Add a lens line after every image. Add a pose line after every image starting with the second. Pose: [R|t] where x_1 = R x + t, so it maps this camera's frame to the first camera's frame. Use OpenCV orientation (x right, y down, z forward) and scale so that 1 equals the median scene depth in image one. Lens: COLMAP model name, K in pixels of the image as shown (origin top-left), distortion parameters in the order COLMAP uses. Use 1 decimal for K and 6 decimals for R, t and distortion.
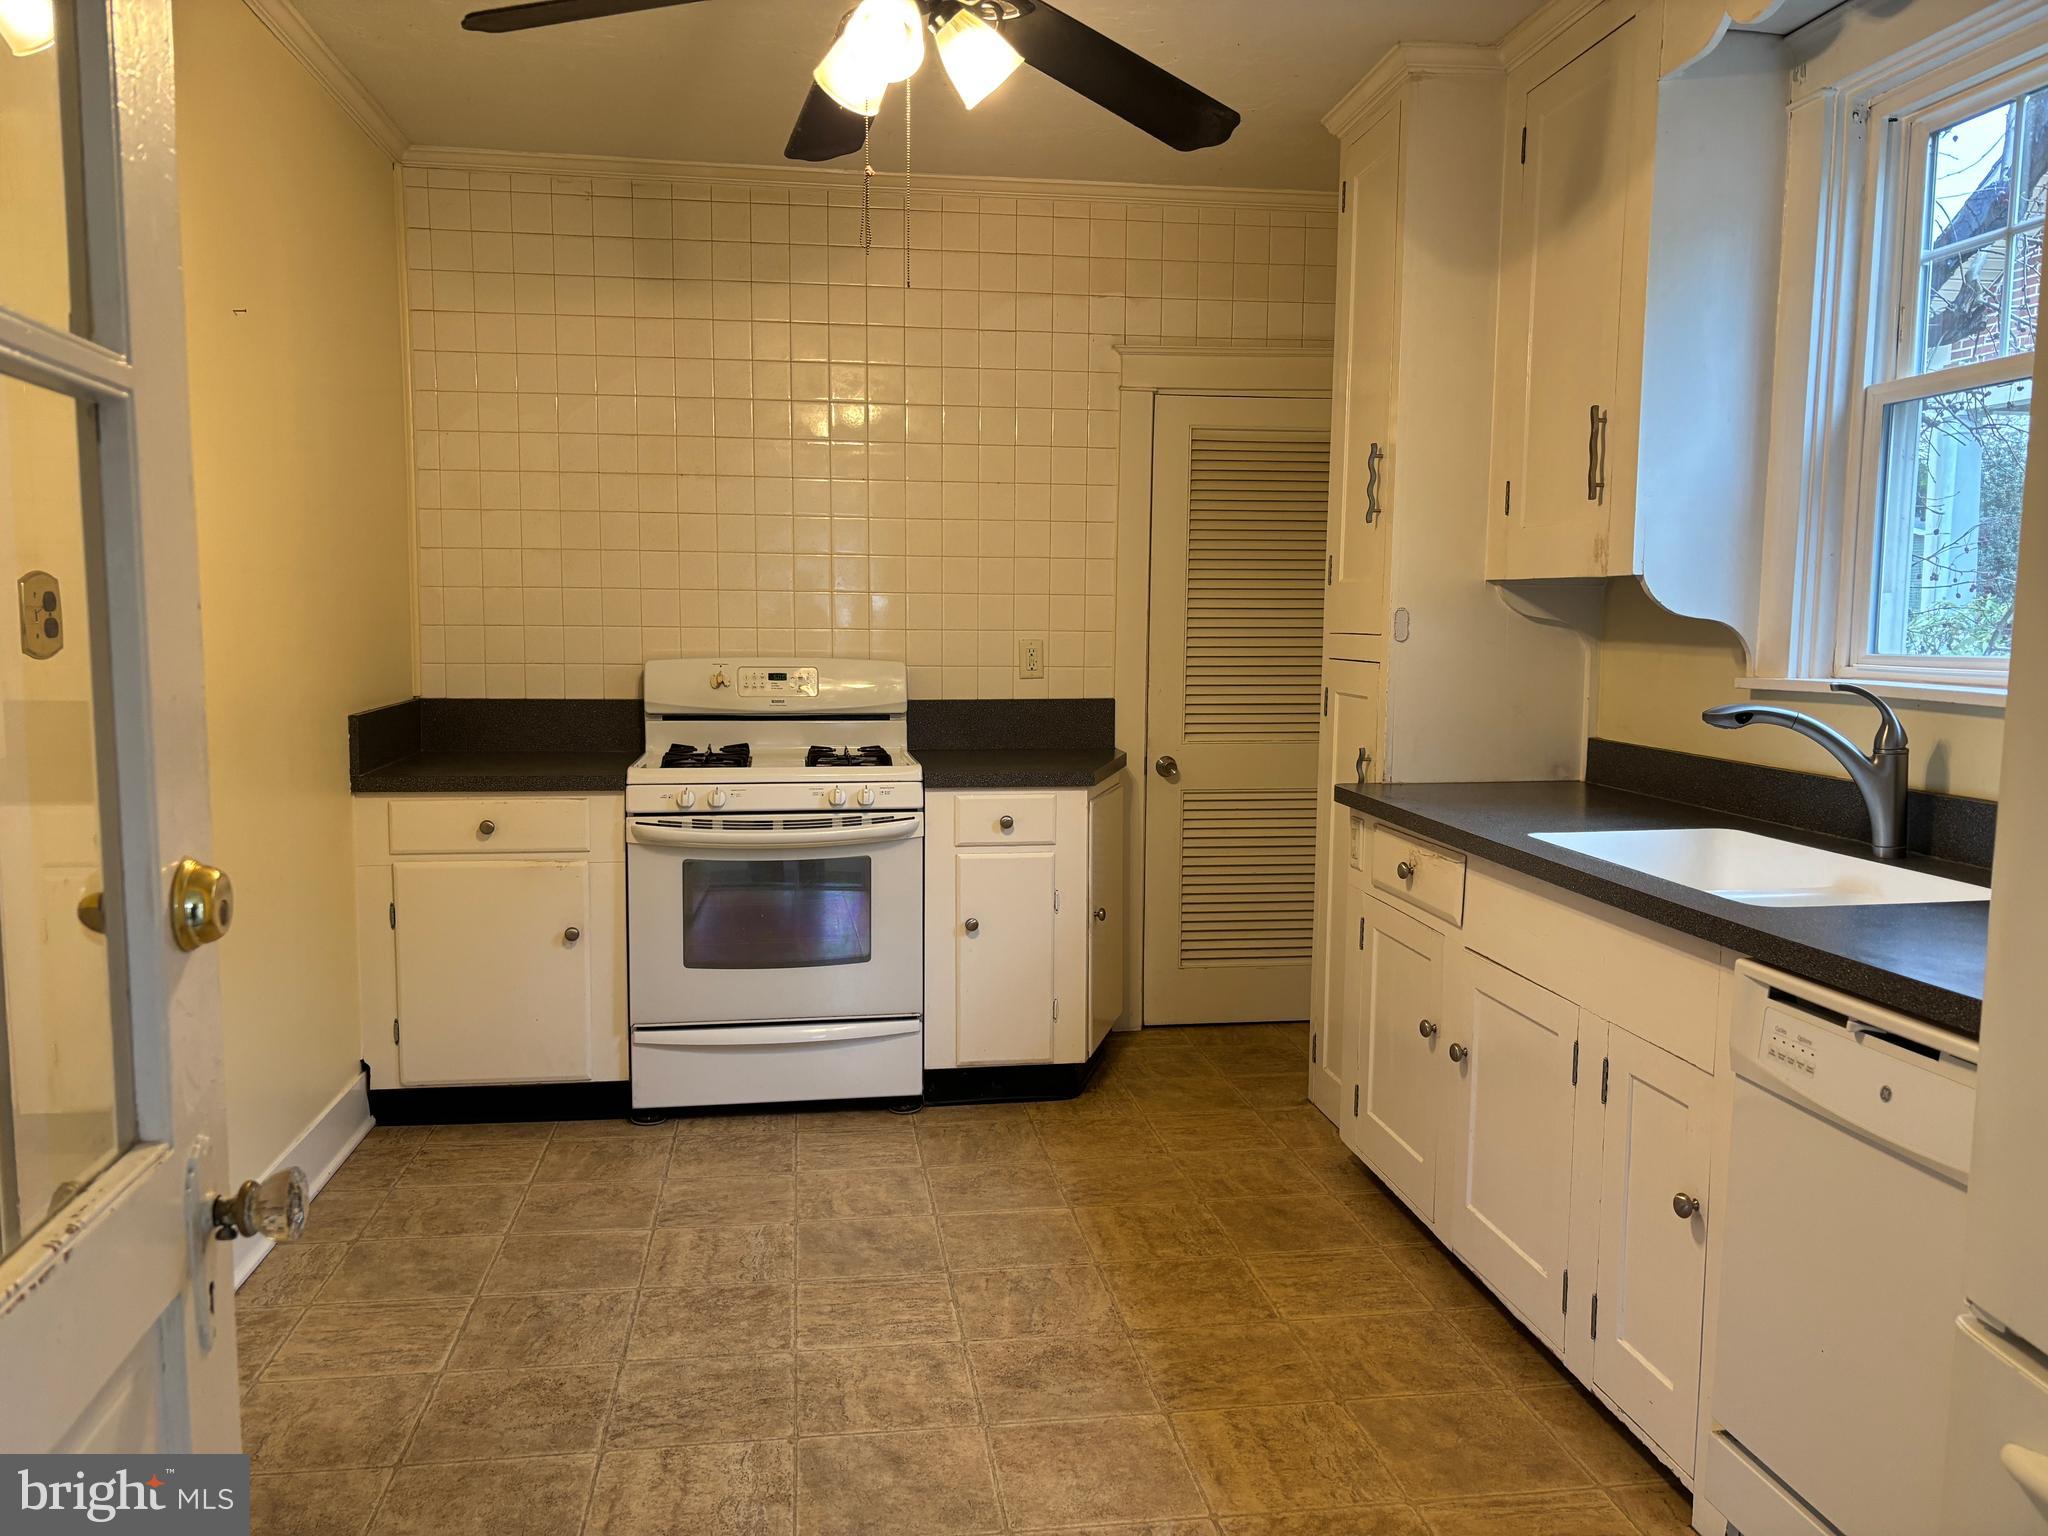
lens RADIAL K [[1550.6, 0, 1025.9], [0, 1550.6, 782.1], [0, 0, 1]] dist [0.039506, -0.042839]
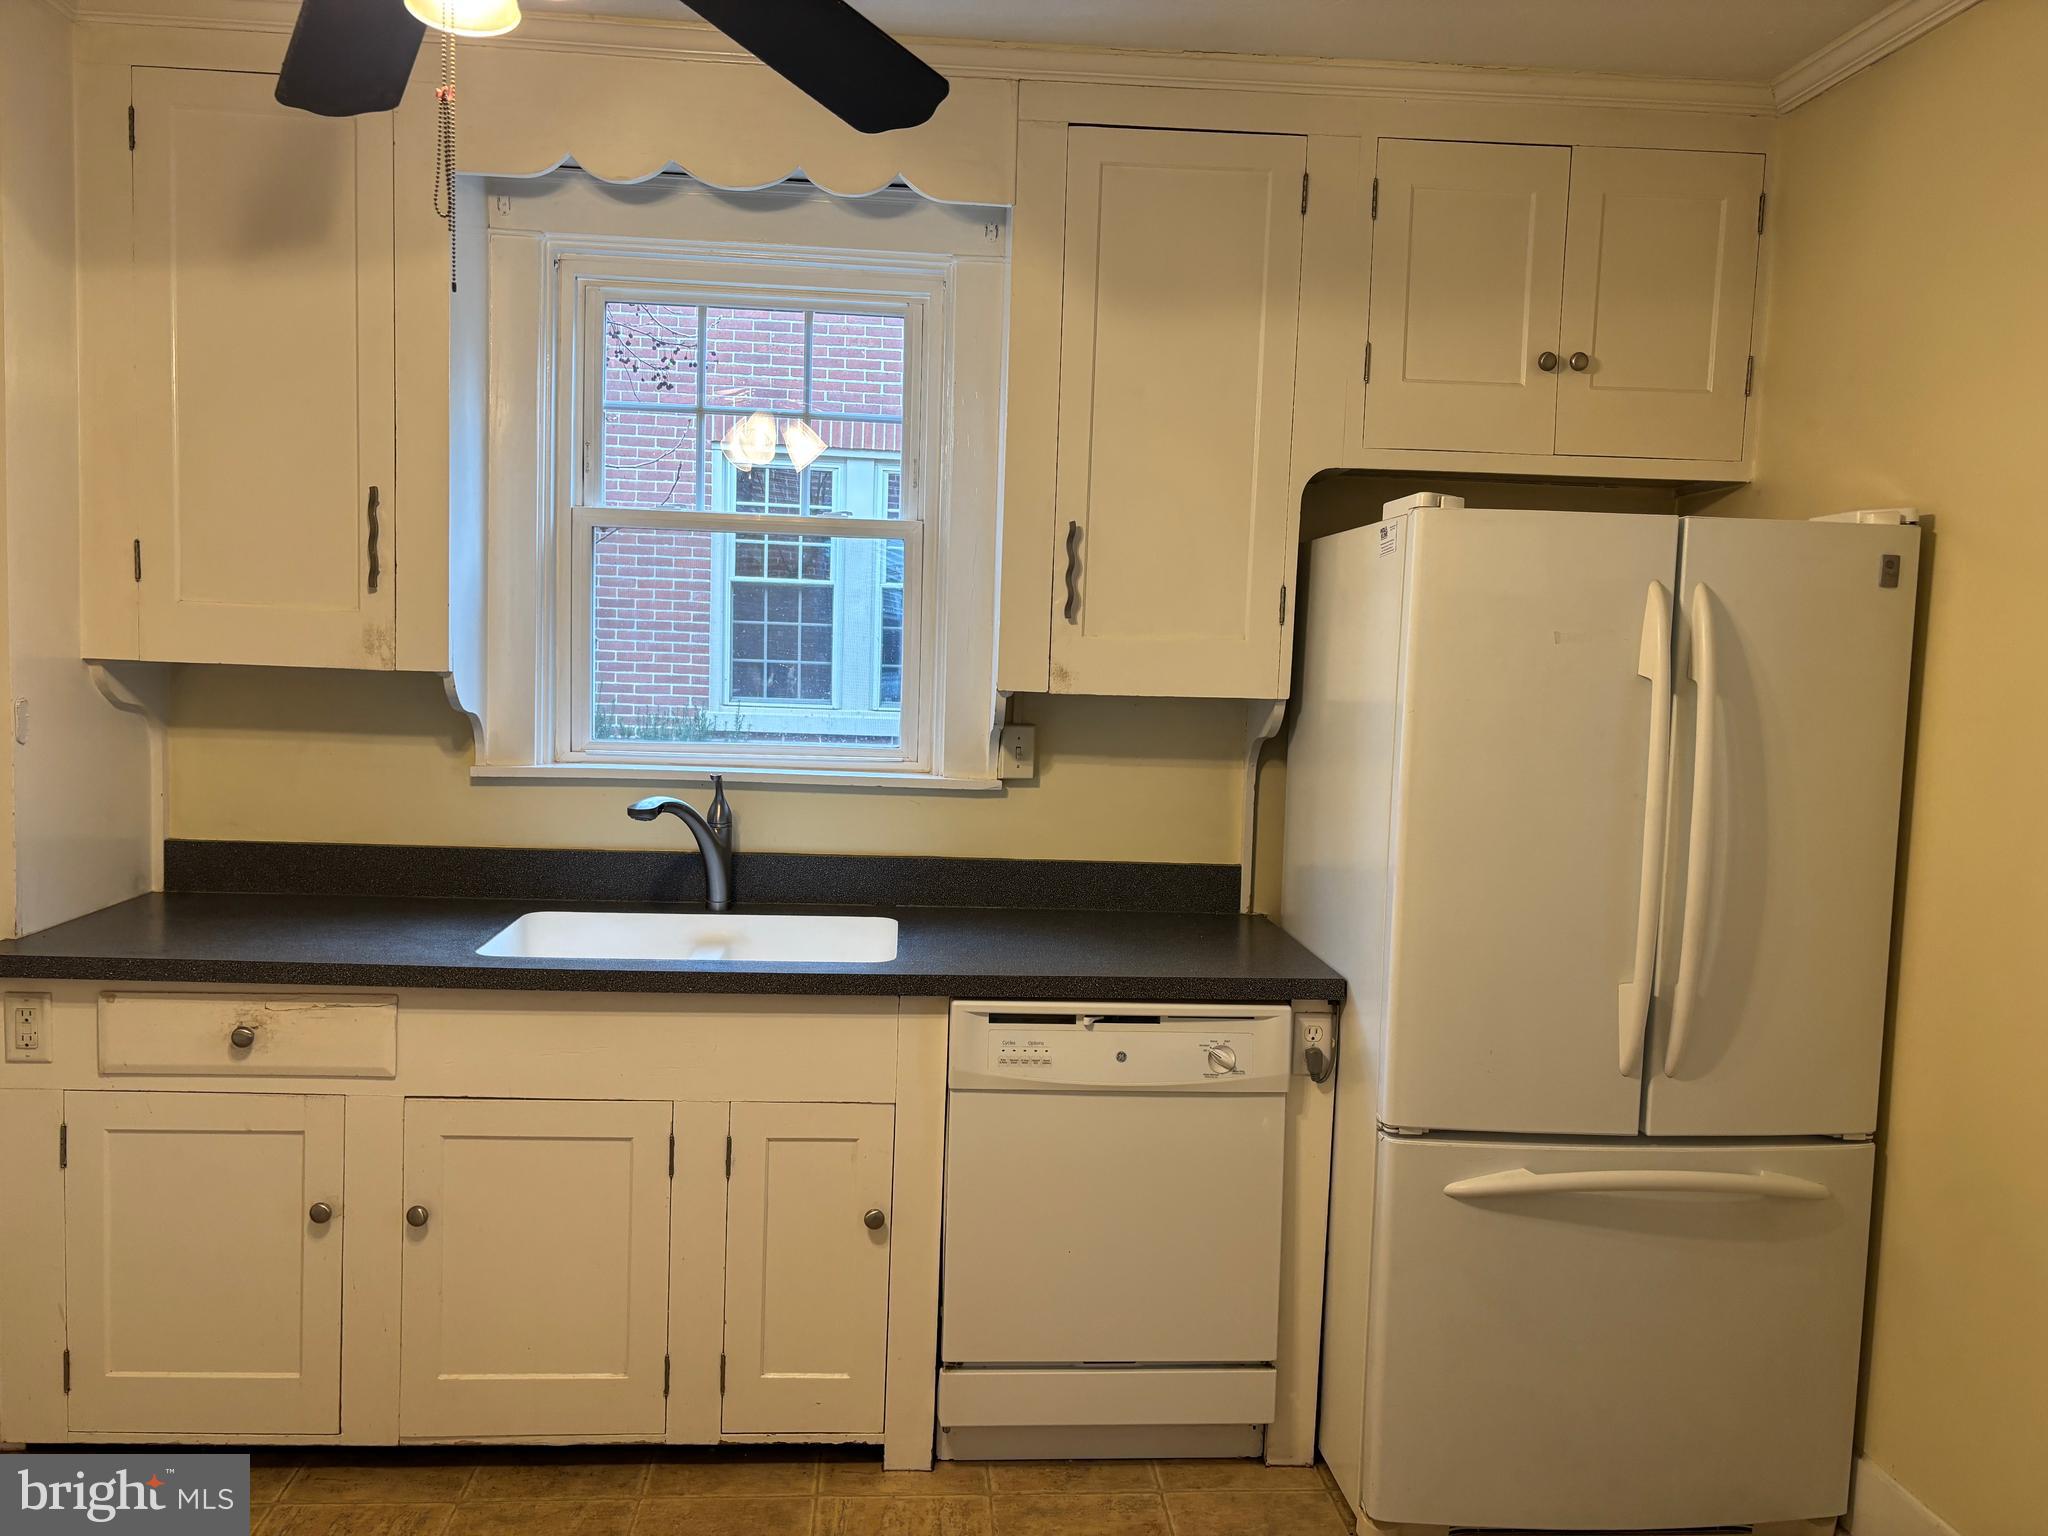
lens RADIAL K [[1550.6, 0, 1011.4], [0, 1550.6, 776.1], [0, 0, 1]] dist [0.039506, -0.042839]
pose [[0.069131, -0.087905, 0.993727, -0.548660], [0.074815, 0.993762, 0.082703, -0.120185], [-0.994798, 0.068628, 0.075276, 0.571279]]
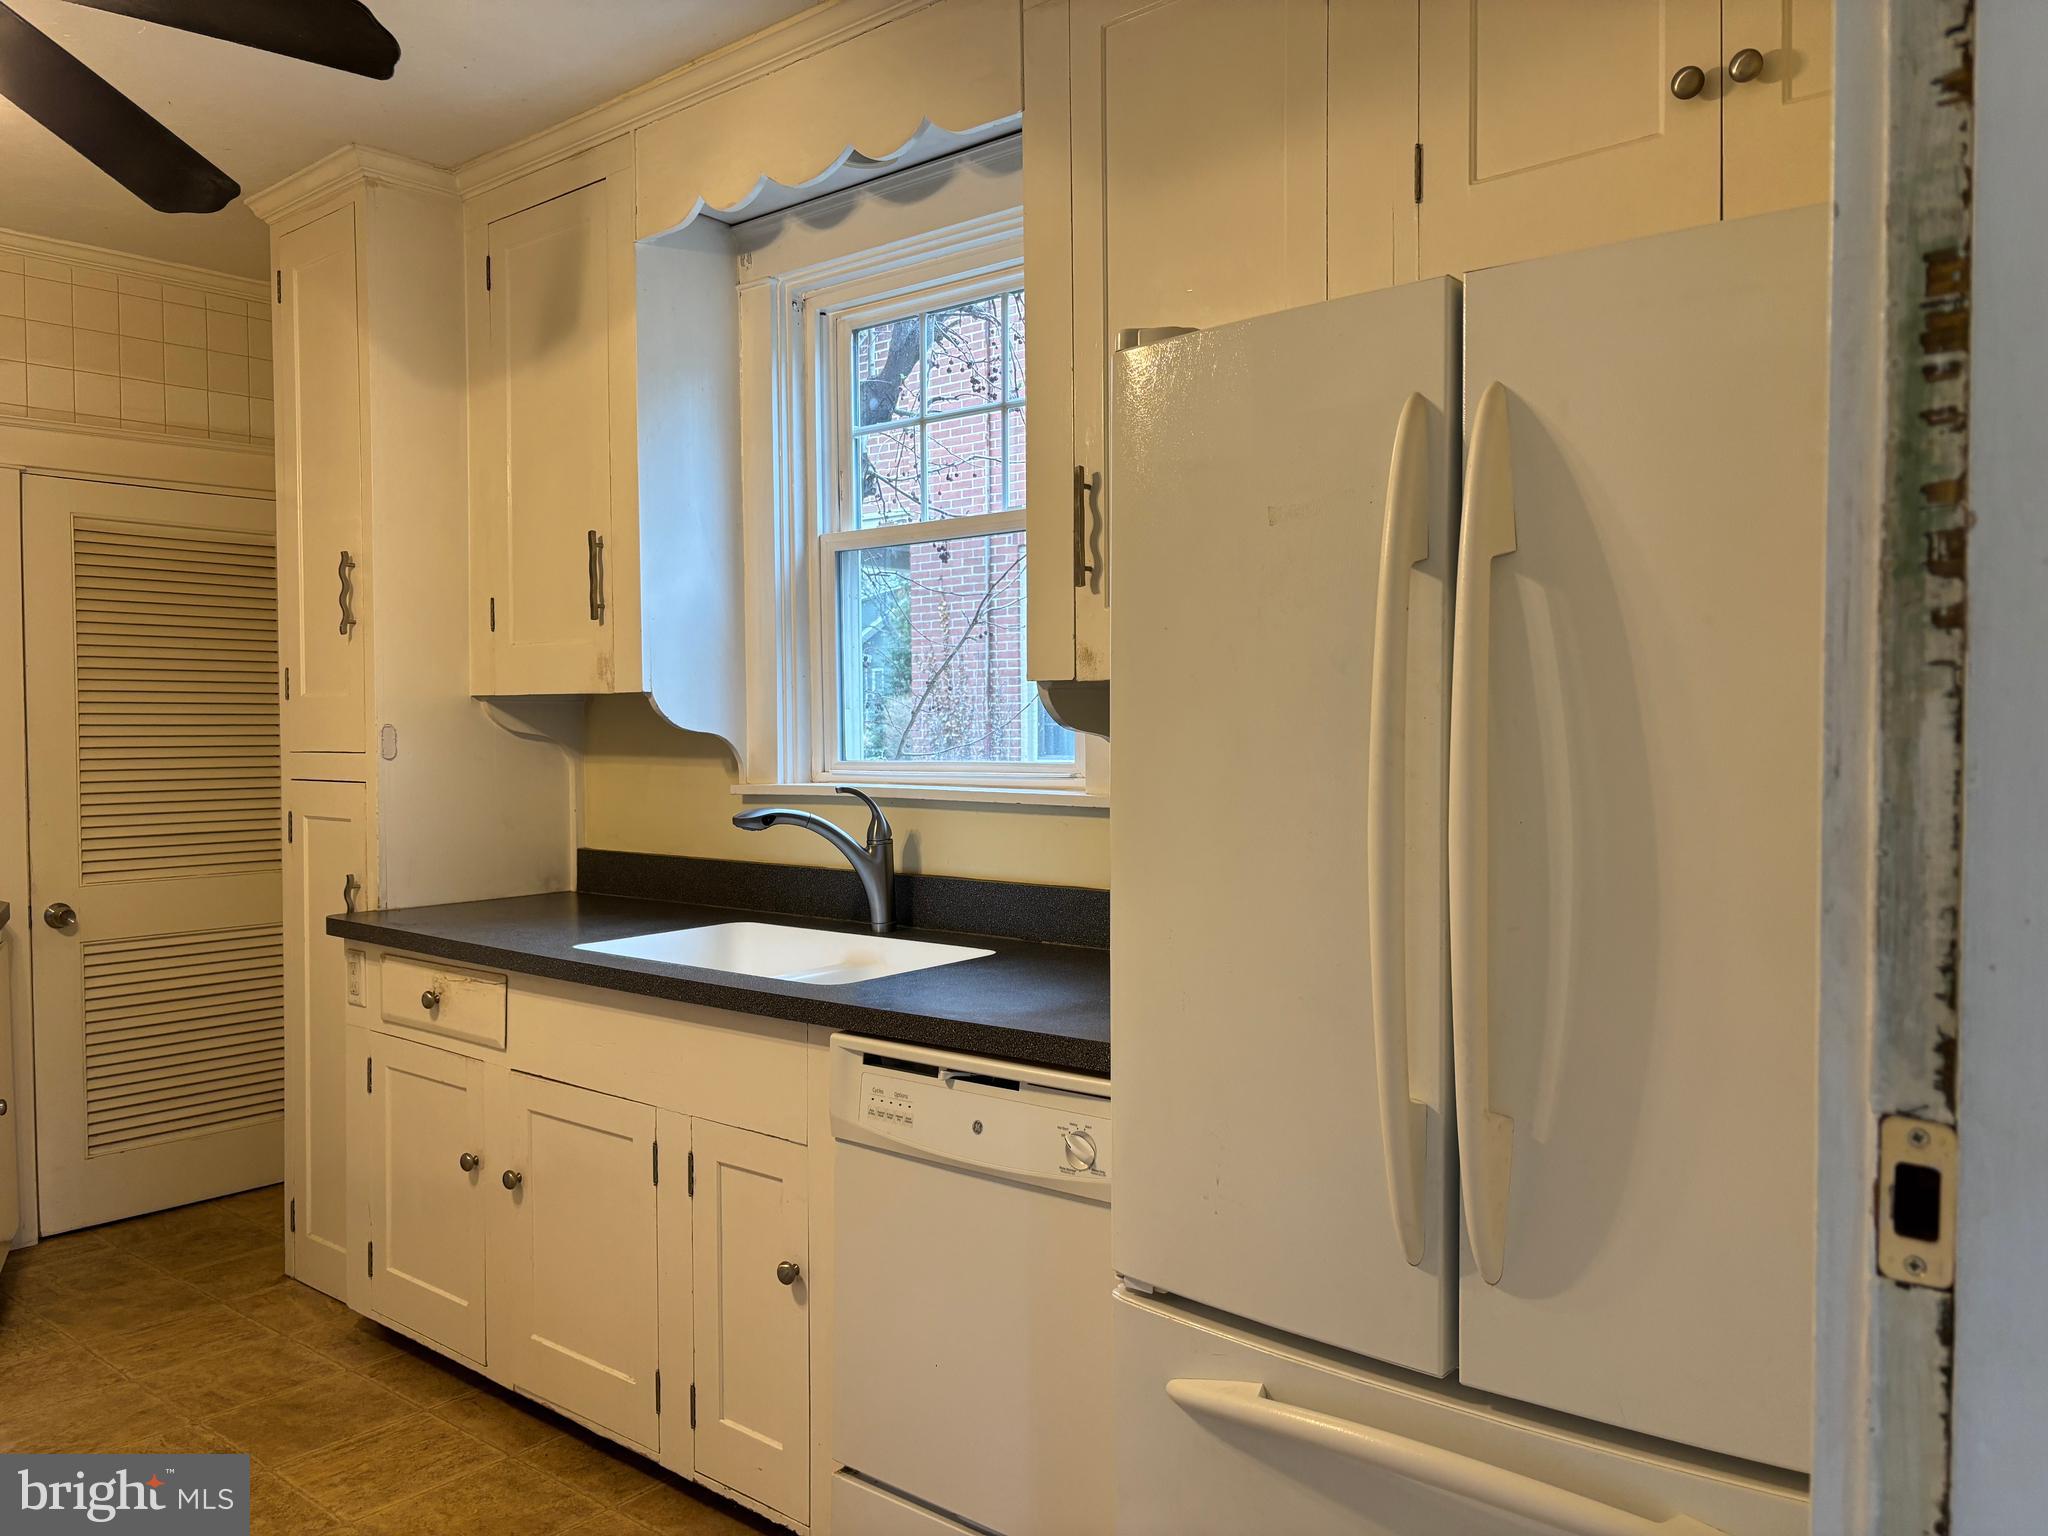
lens RADIAL K [[1550.6, 0, 1031.2], [0, 1550.6, 779.8], [0, 0, 1]] dist [0.039506, -0.042839]
pose [[0.746502, -0.032787, 0.664575, -0.116633], [0.082029, 0.995701, -0.043019, -0.005870], [-0.660308, 0.086628, 0.745982, 0.039048]]
